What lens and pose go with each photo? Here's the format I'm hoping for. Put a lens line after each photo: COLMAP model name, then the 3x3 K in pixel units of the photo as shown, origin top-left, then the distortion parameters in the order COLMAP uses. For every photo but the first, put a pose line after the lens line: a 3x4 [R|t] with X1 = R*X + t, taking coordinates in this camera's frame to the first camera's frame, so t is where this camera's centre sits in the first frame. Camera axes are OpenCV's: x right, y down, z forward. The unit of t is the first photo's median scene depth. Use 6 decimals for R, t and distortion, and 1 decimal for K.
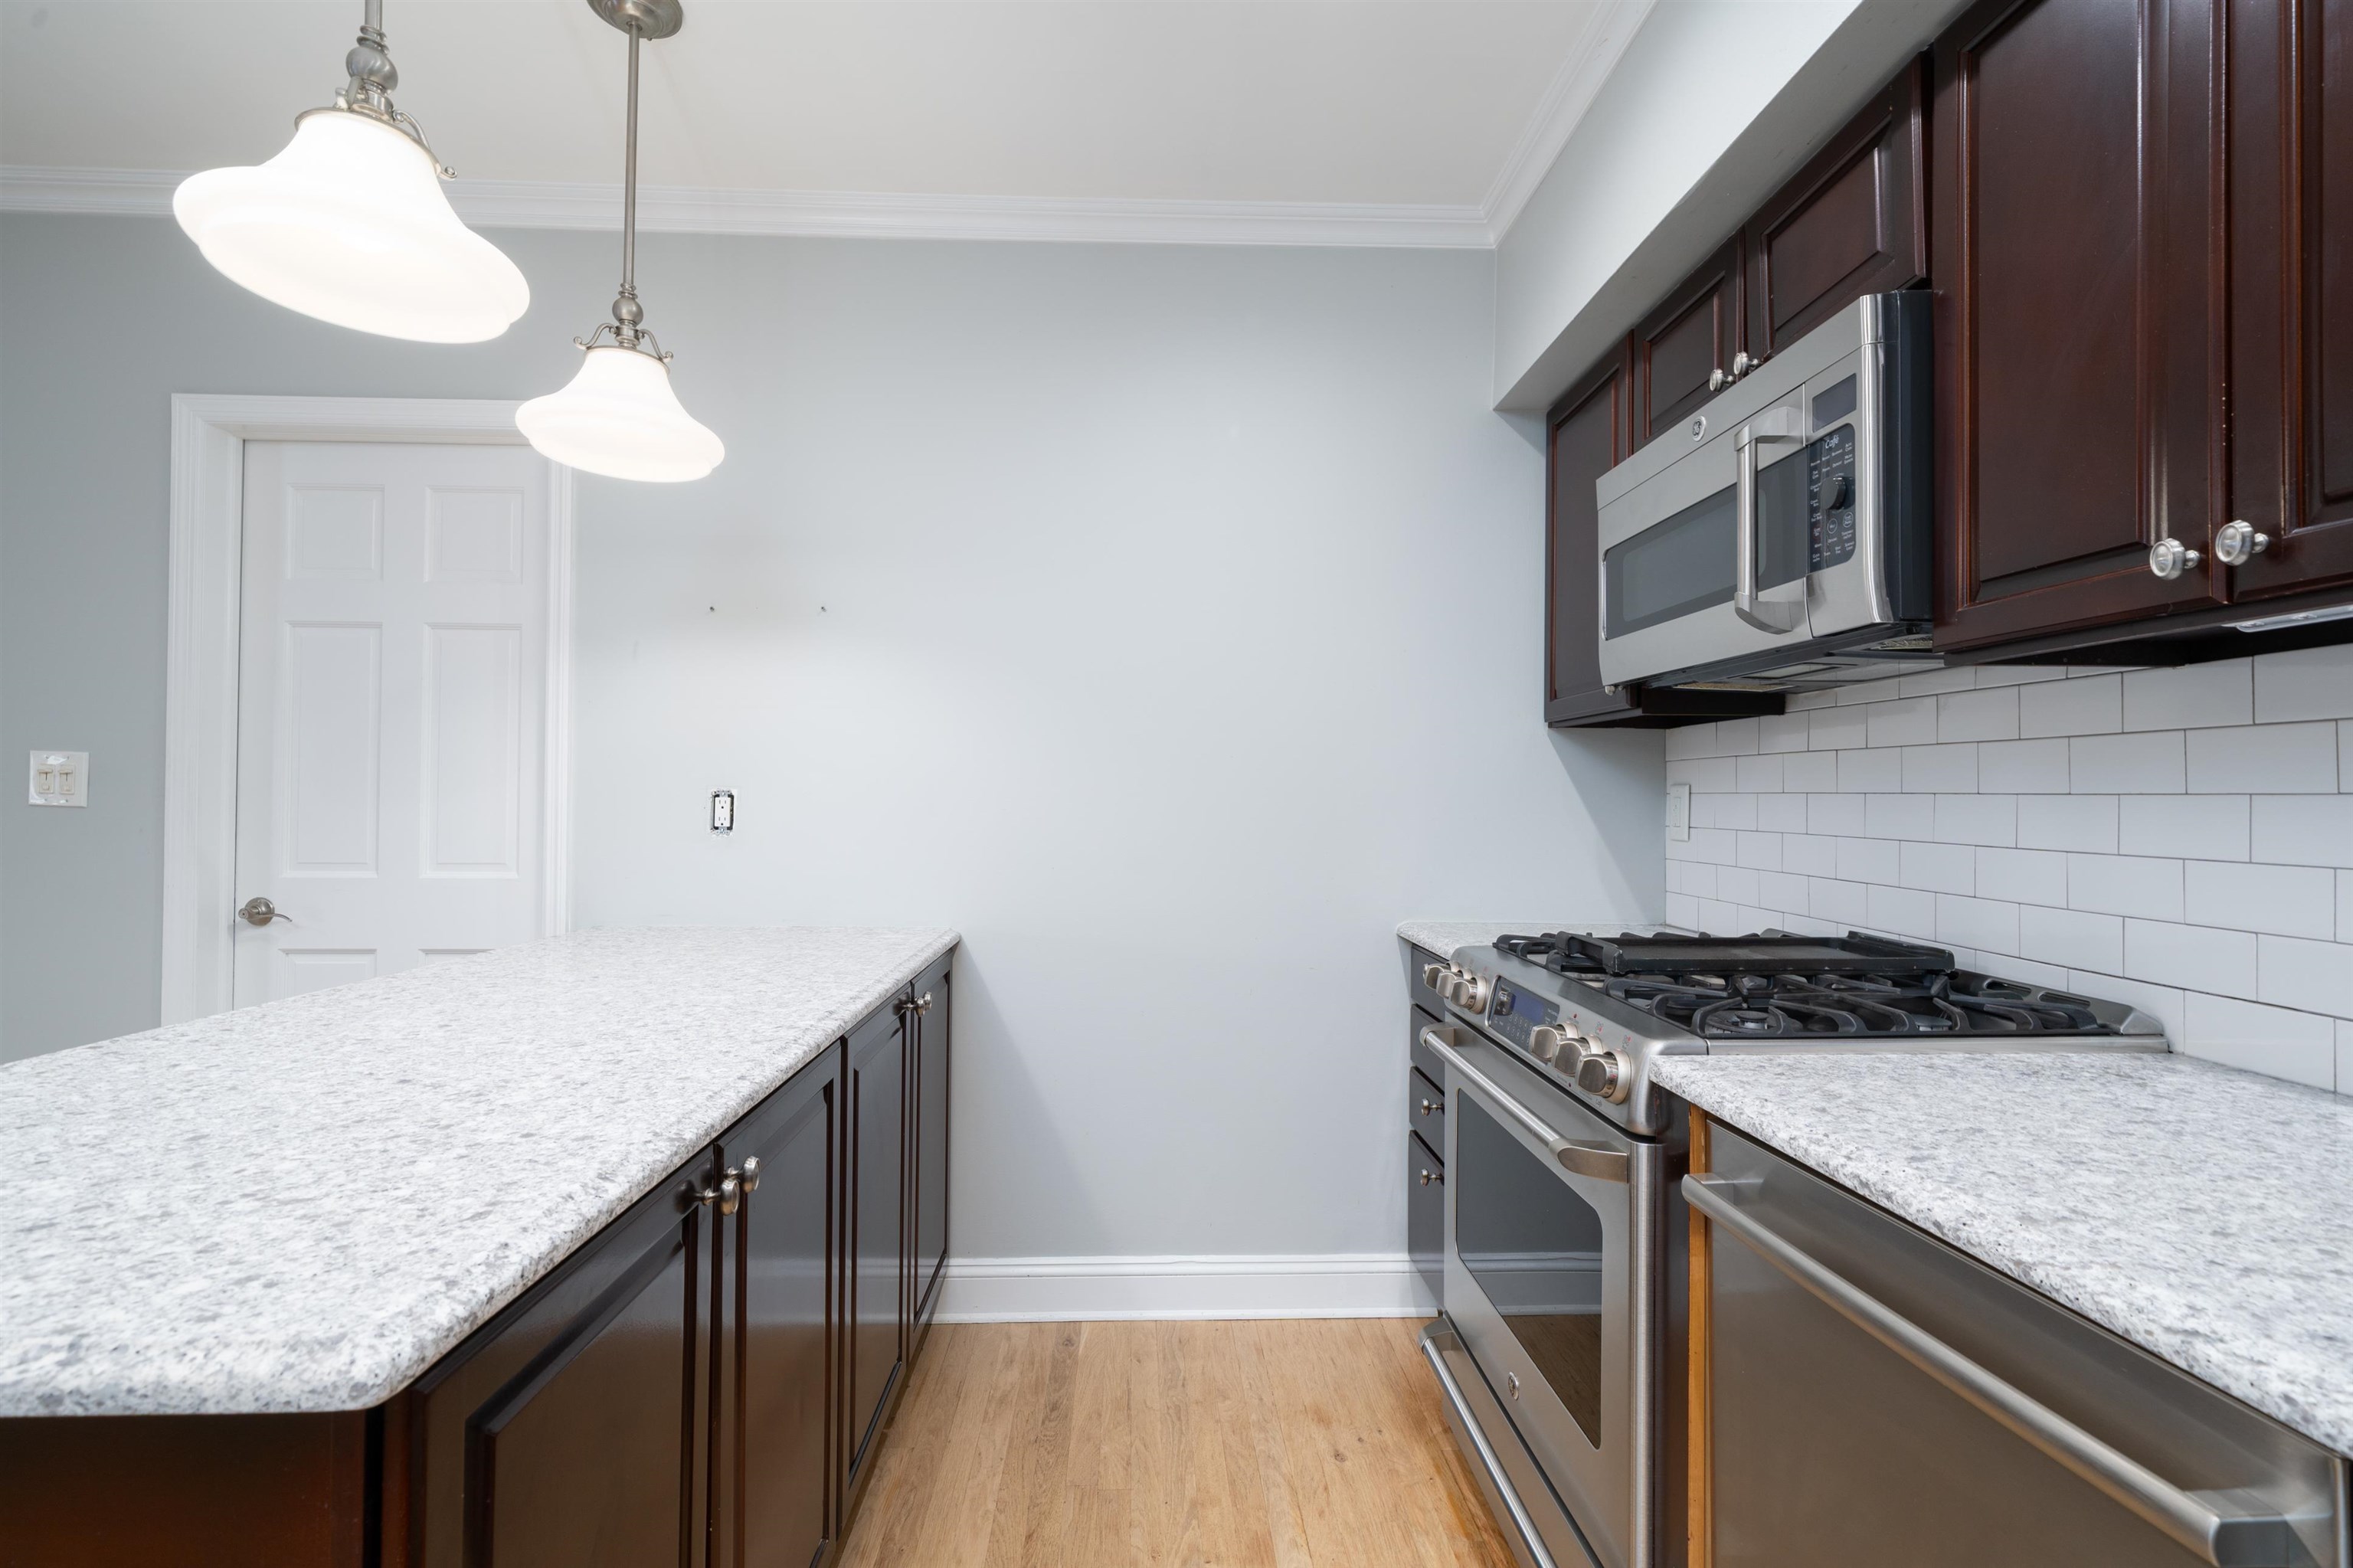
lens RADIAL K [[1156.8, 0, 1179.5], [0, 1156.8, 794.8], [0, 0, 1]] dist [-0.000100, -0.000225]
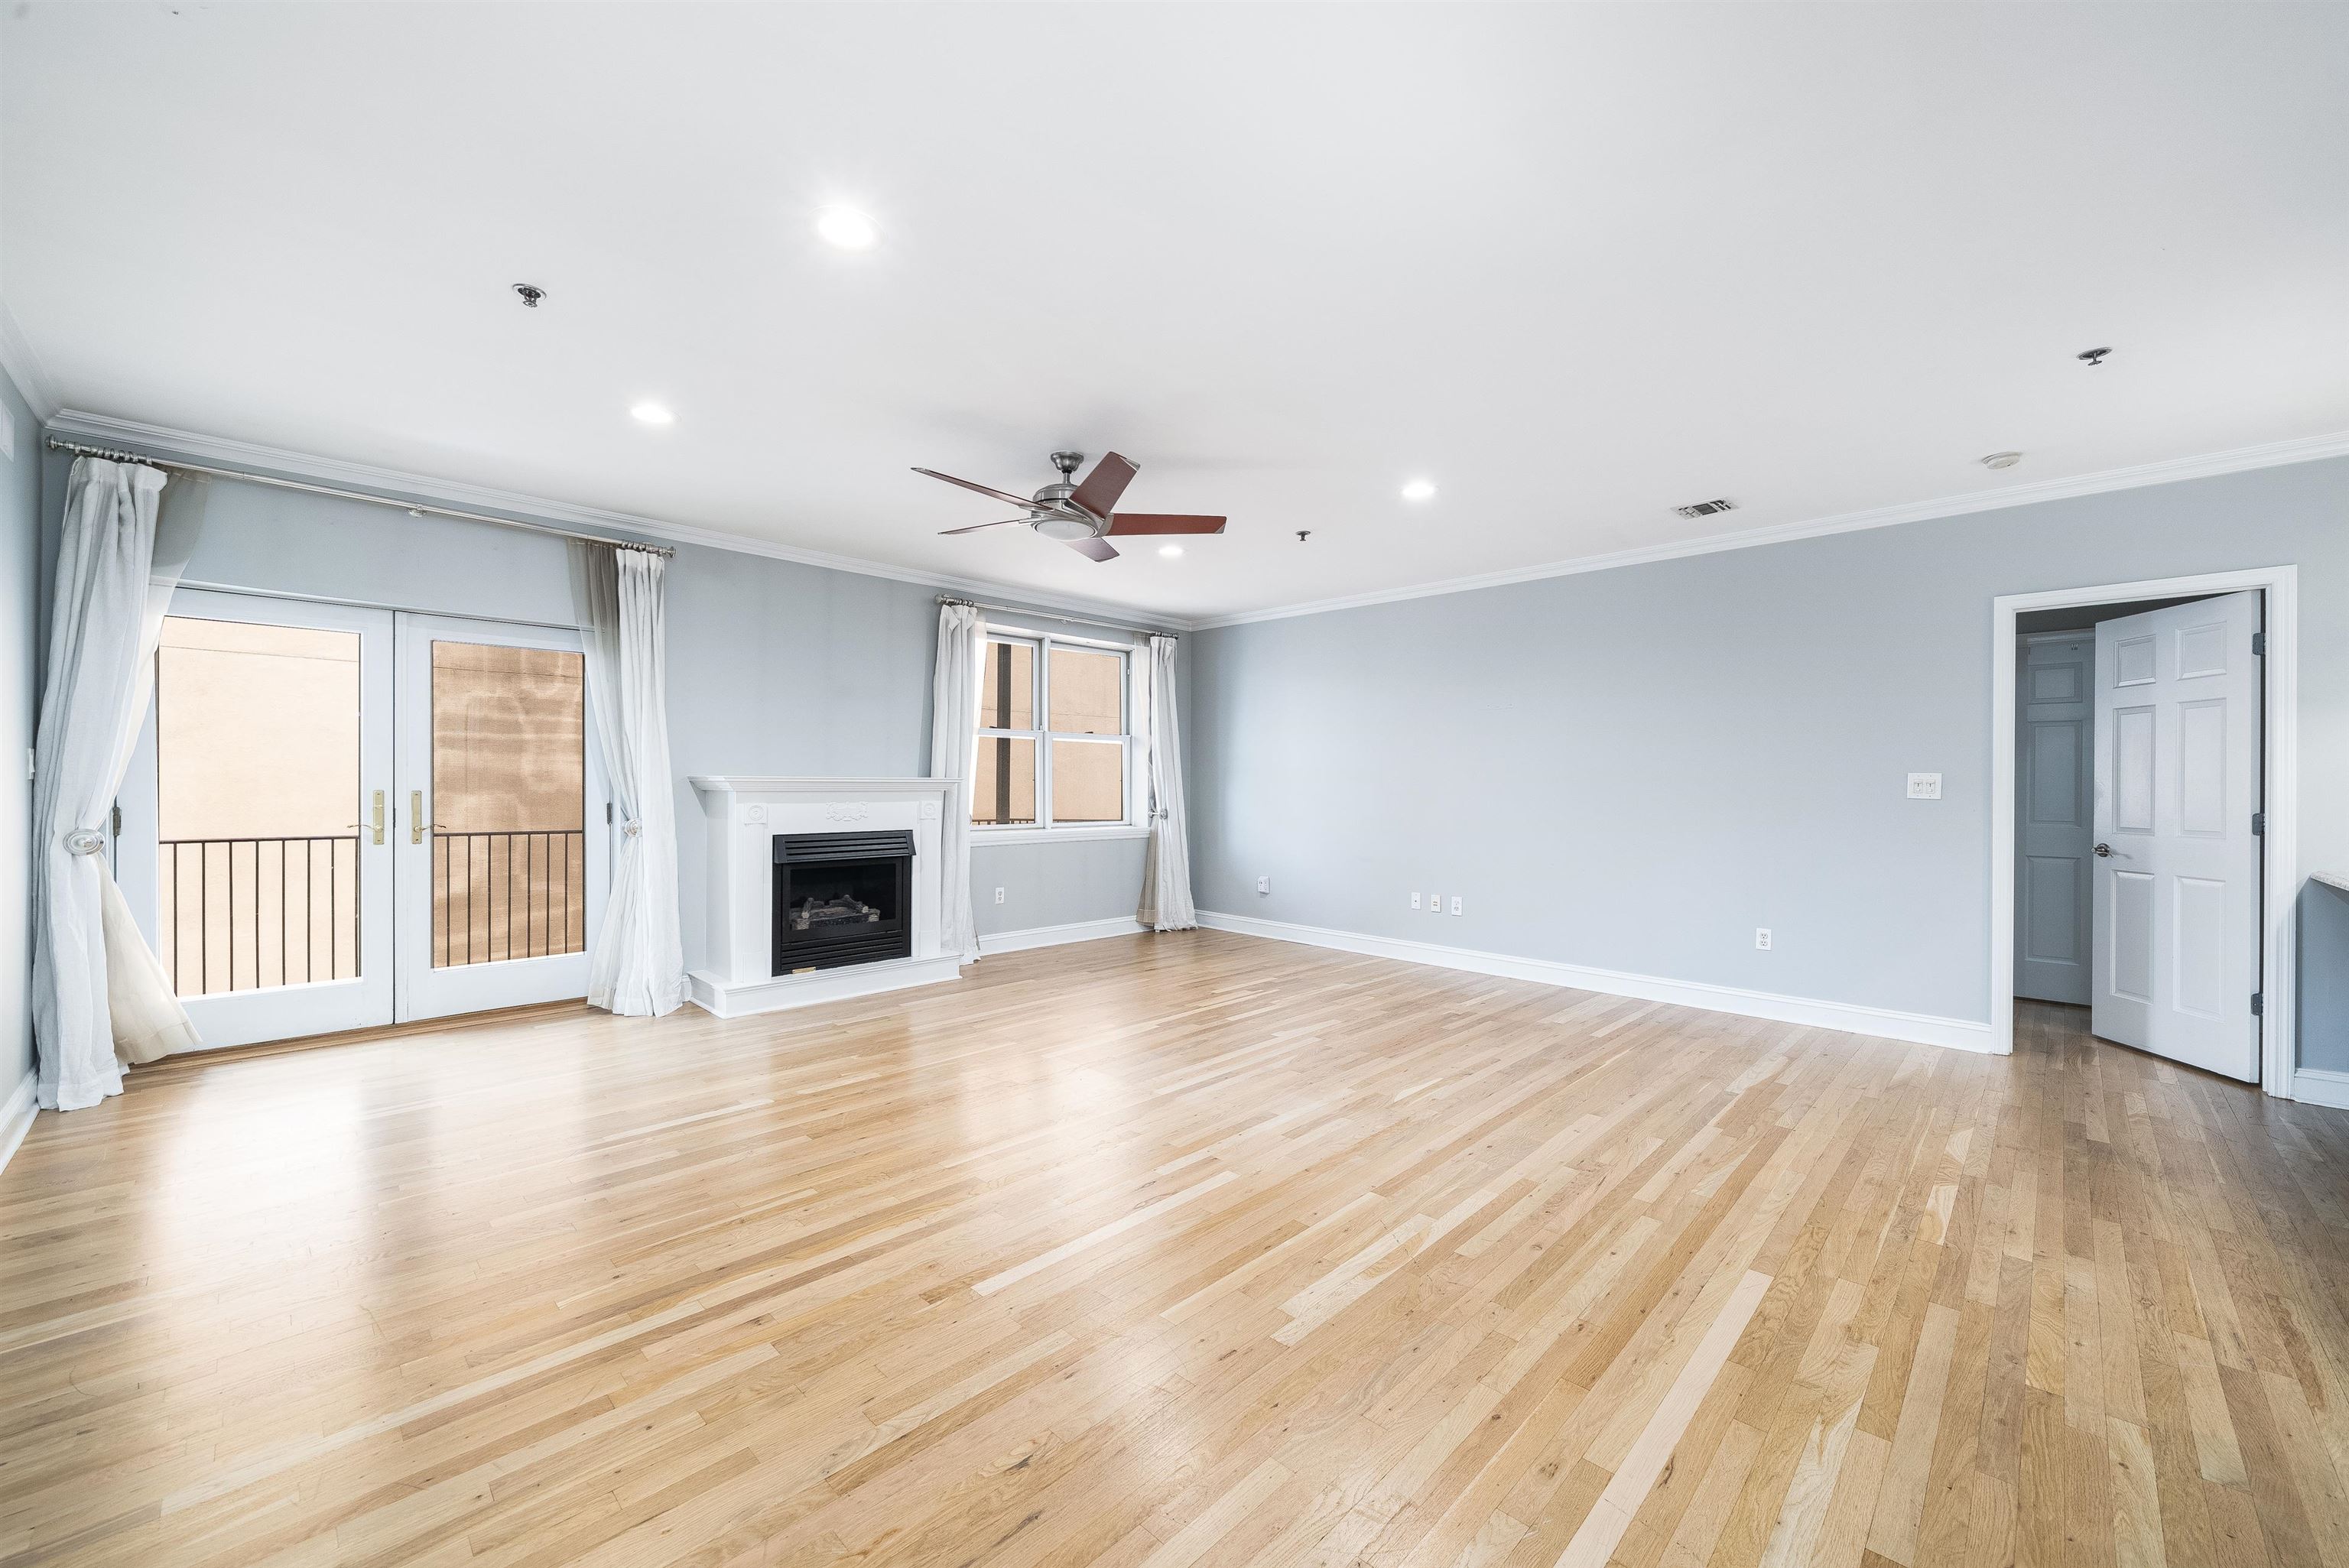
lens RADIAL K [[913.2, 0, 1155.5], [0, 913.2, 785.8], [0, 0, 1]] dist [-0.001482, 0.000342]
pose [[0.645757, -0.006302, -0.763517, -0.843503], [0.001275, 0.999973, -0.007174, -0.004708], [0.763542, 0.003659, 0.645748, -1.733293]]
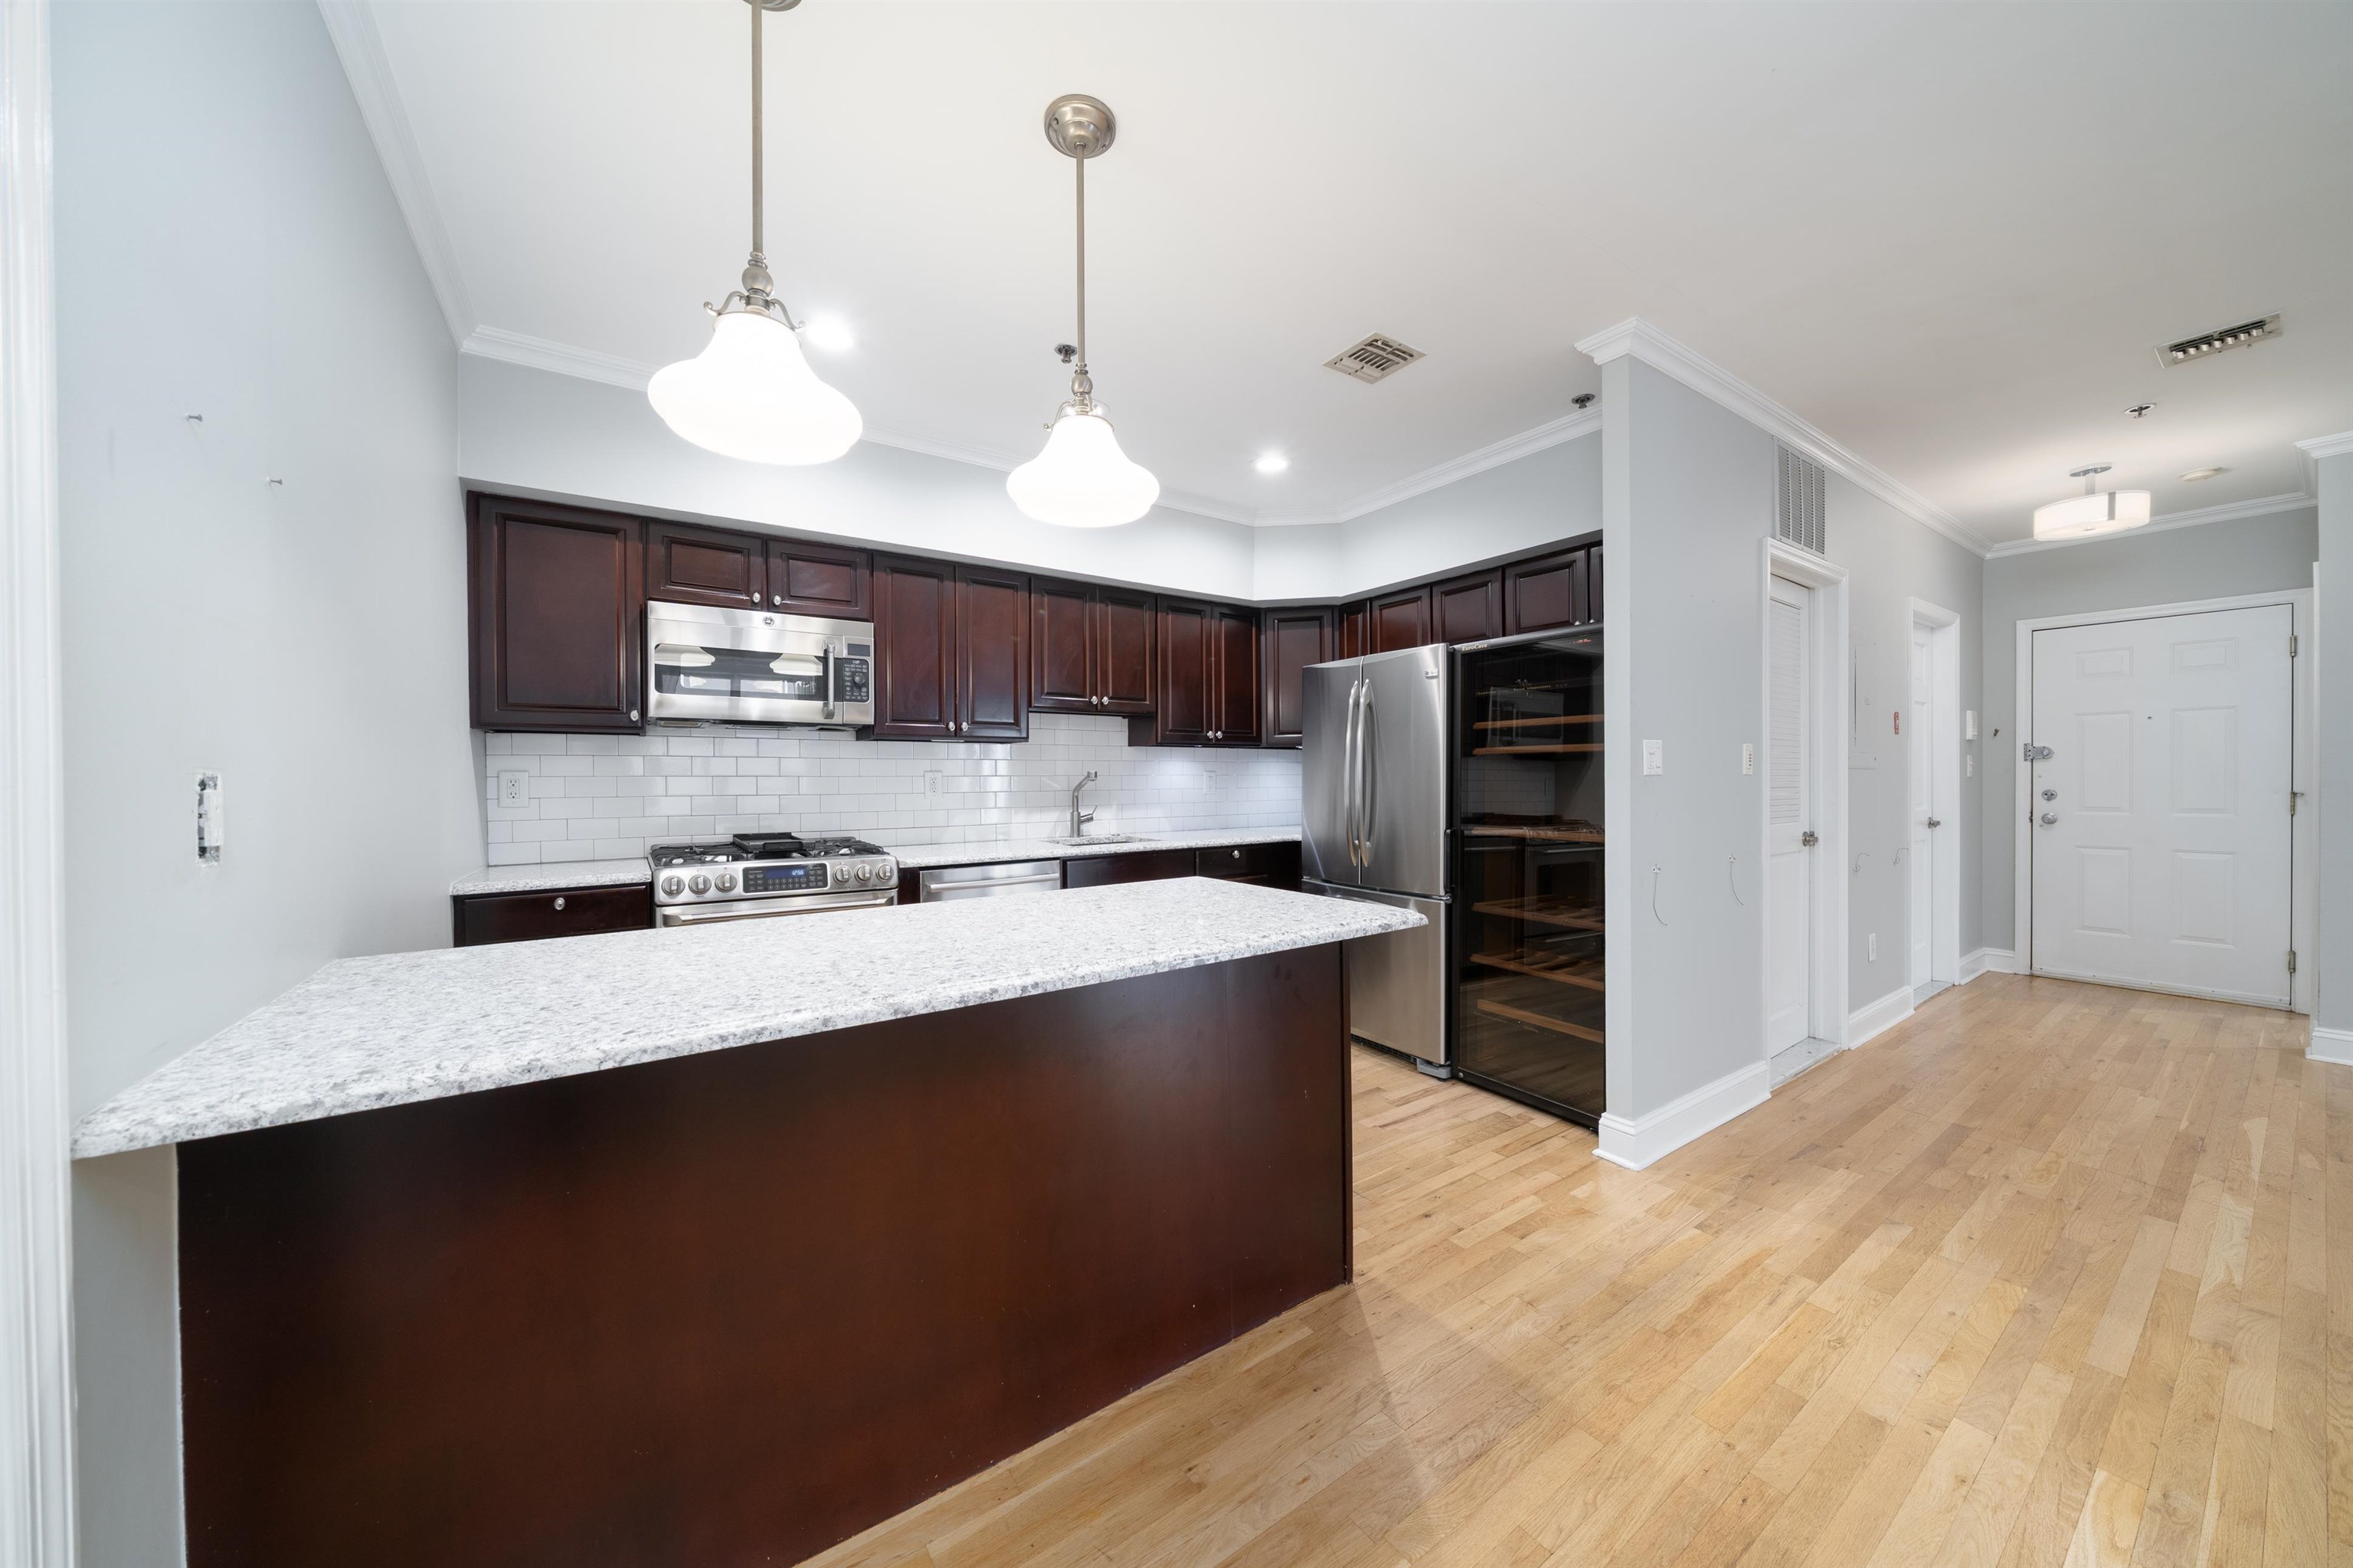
lens RADIAL K [[800.7, 0, 1176.5], [0, 800.7, 784.0], [0, 0, 1]] dist [-0.001752, 0.000126]
pose [[-0.498233, -0.011340, 0.866969, -1.317380], [0.002305, 0.999894, 0.014403, -0.005871], [-0.867040, 0.009174, -0.498154, 1.024343]]
